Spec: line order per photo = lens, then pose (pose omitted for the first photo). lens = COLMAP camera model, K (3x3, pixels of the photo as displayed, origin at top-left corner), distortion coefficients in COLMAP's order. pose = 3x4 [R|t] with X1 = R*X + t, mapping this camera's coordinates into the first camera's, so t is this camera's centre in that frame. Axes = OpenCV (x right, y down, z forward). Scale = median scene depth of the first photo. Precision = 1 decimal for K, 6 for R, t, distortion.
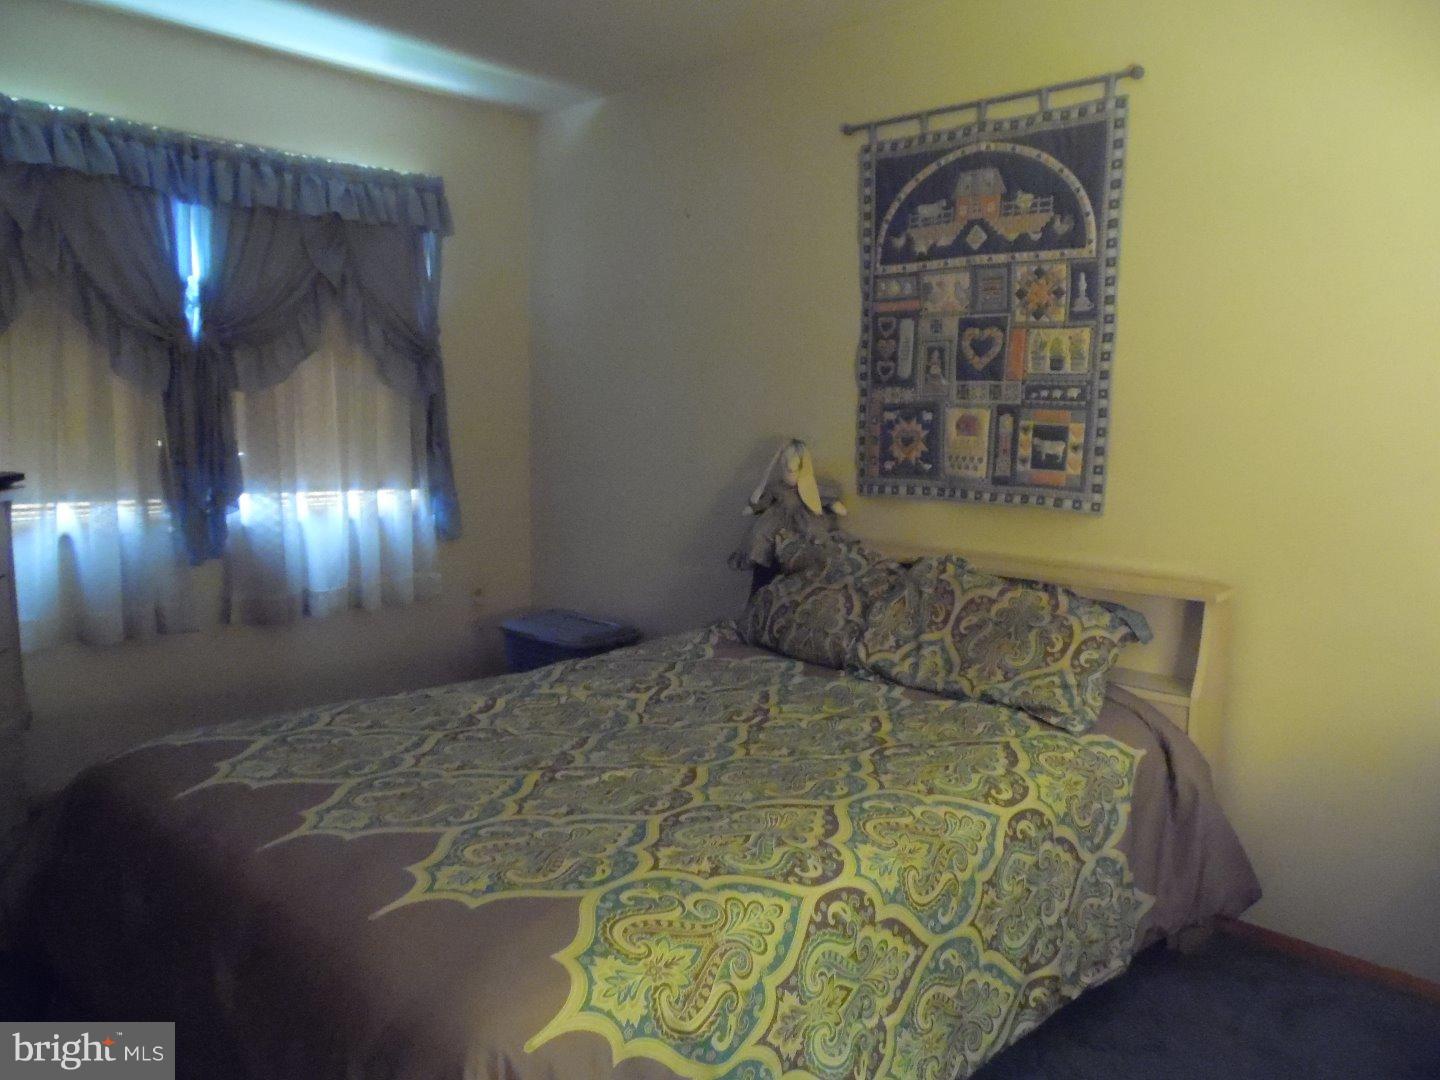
lens RADIAL K [[1087.2, 0, 716.6], [0, 1087.2, 542.5], [0, 0, 1]] dist [-0.003463, 0.005851]
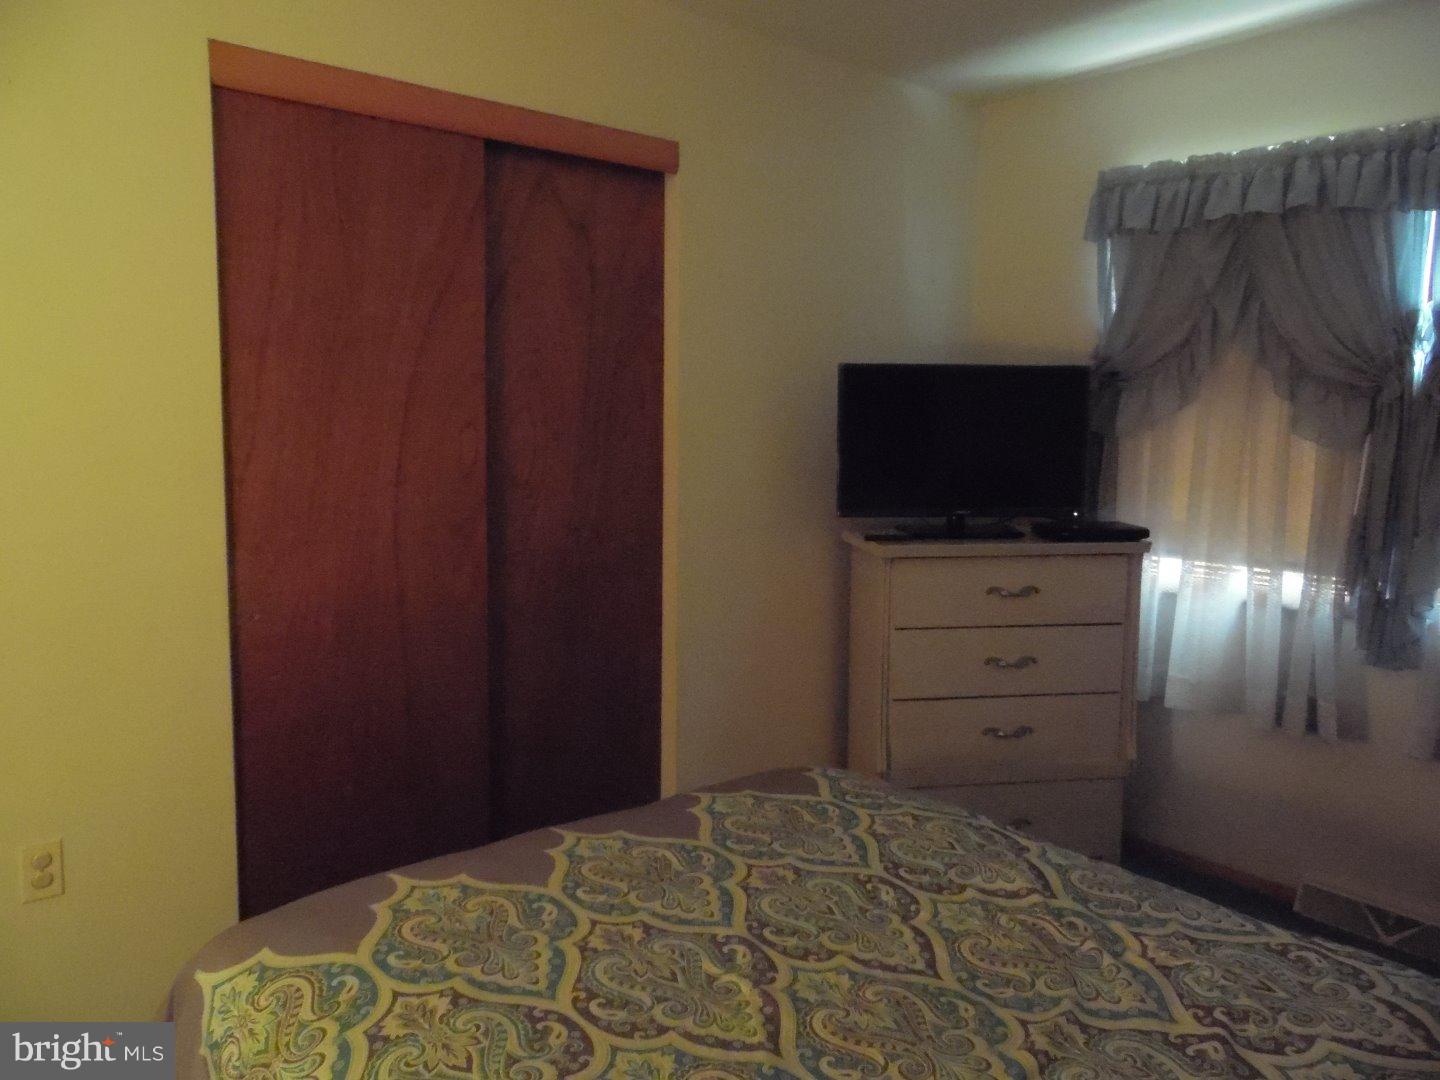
lens RADIAL K [[1087.2, 0, 716.9], [0, 1087.2, 536.7], [0, 0, 1]] dist [-0.003463, 0.005851]
pose [[-0.102529, 0.087983, -0.990831, 0.759884], [-0.137725, 0.985232, 0.101738, -0.193524], [0.985150, 0.146893, -0.088898, 1.277170]]
